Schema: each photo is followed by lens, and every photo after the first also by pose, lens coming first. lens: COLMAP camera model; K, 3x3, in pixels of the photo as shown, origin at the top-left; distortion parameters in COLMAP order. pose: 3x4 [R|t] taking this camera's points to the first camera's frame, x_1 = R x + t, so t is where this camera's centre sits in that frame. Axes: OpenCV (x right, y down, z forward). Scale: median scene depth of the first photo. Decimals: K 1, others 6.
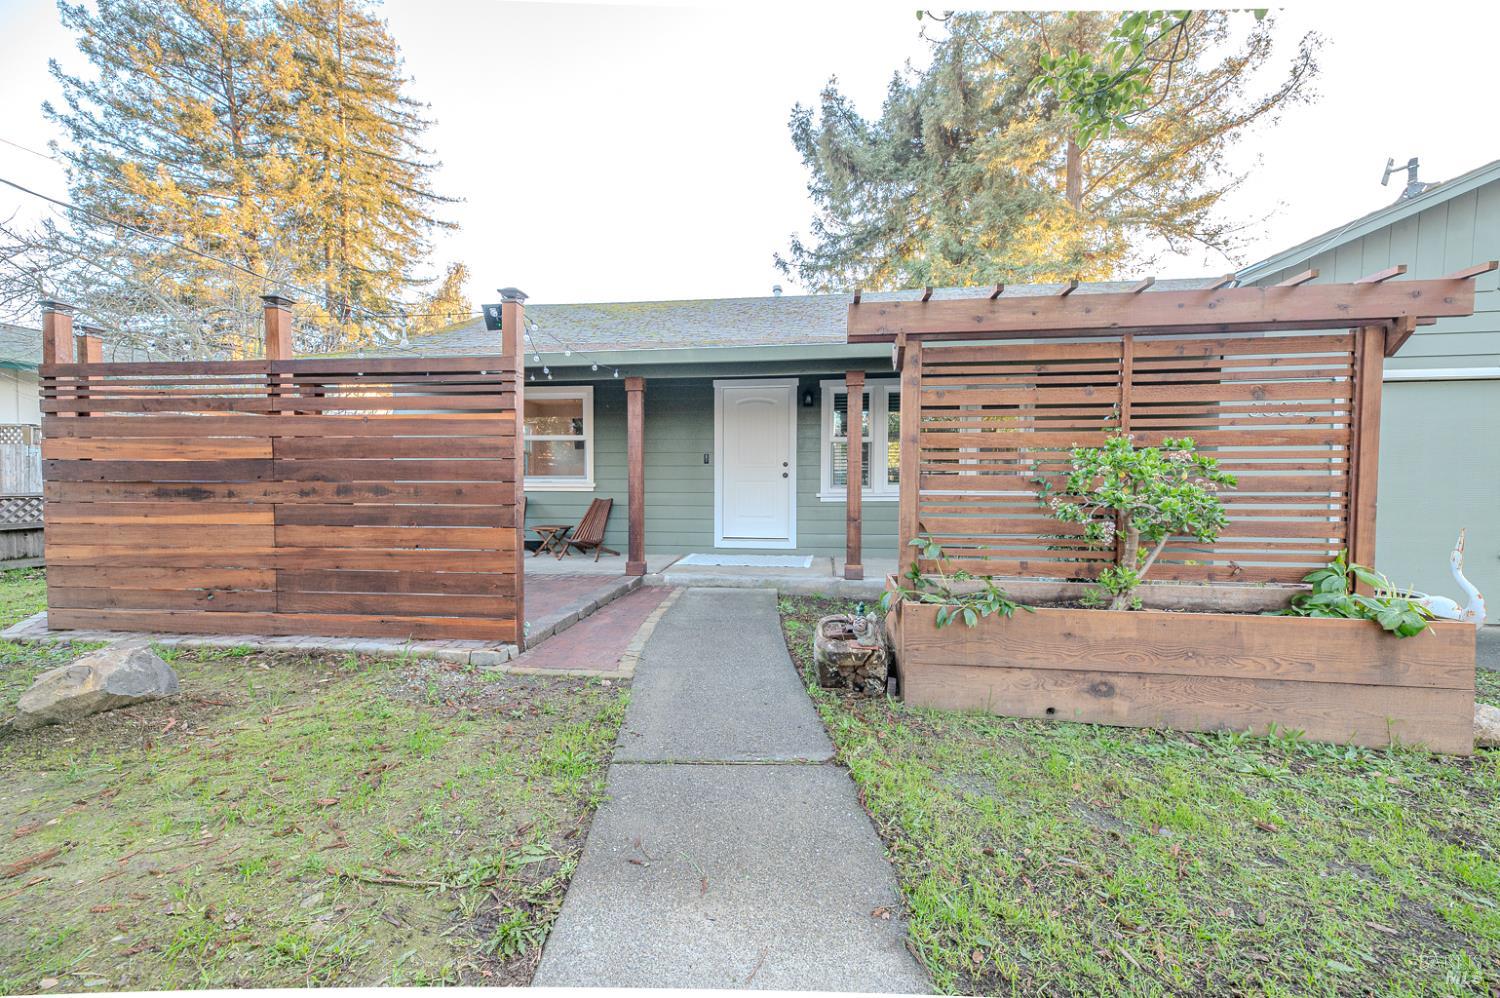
lens RADIAL K [[629.8, 0, 764.1], [0, 629.8, 498.0], [0, 0, 1]] dist [-0.001599, -0.000594]
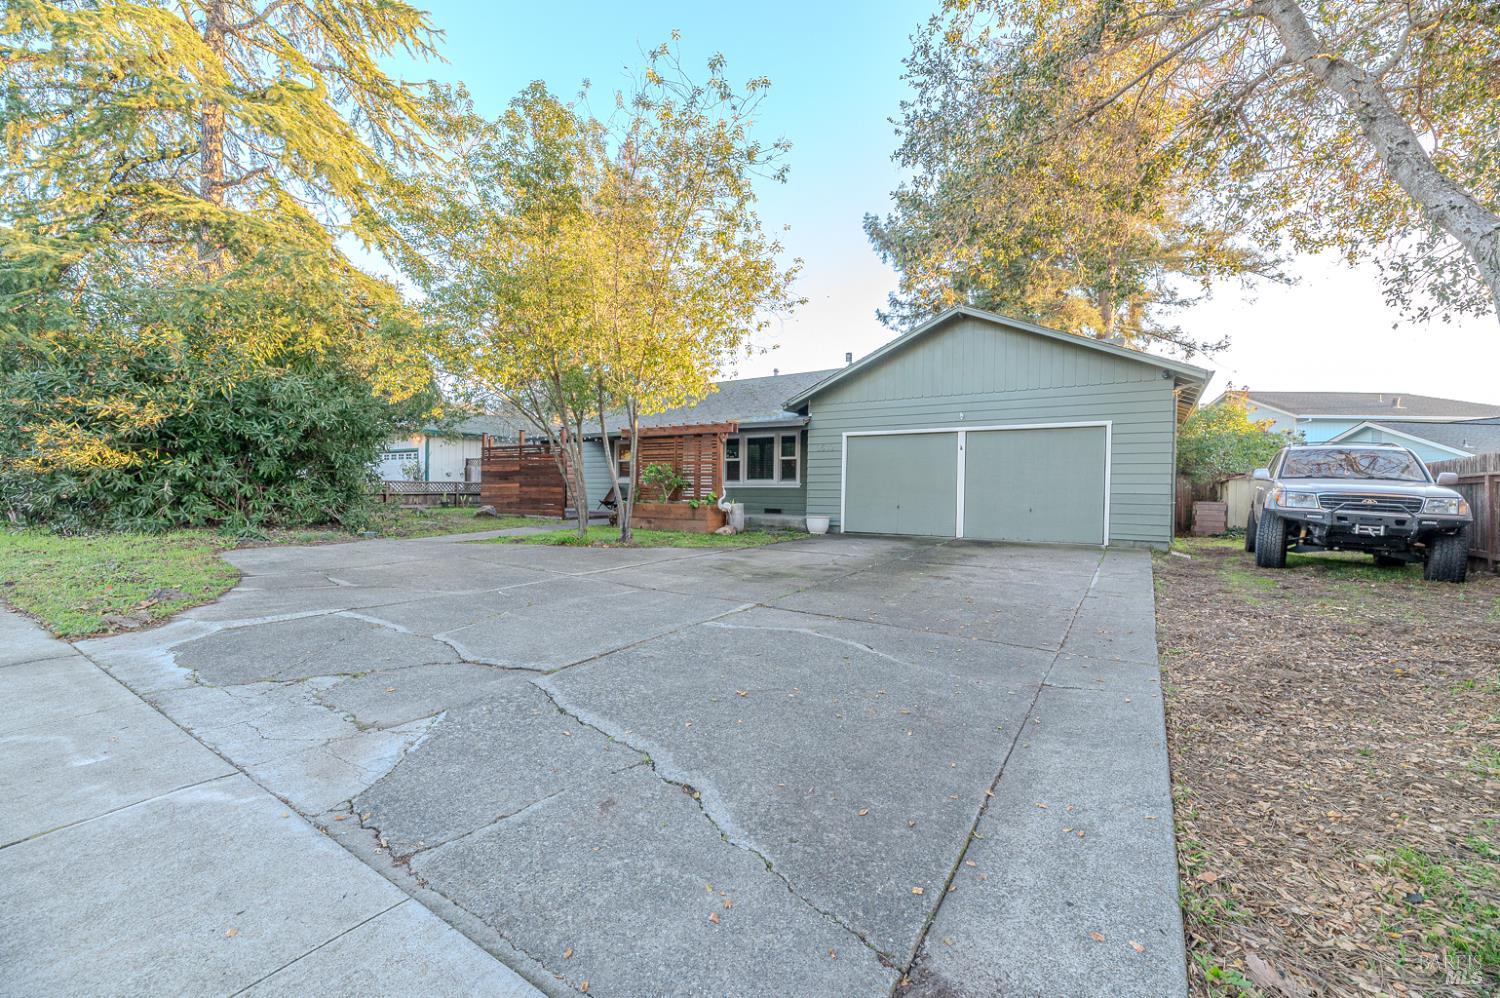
lens RADIAL K [[629.8, 0, 744.9], [0, 629.8, 487.8], [0, 0, 1]] dist [-0.001599, -0.000594]
pose [[0.895032, 0.003297, -0.445990, 2.390799], [-0.012207, 0.999779, -0.017107, 0.103147], [0.445835, 0.020756, 0.894874, -2.042479]]
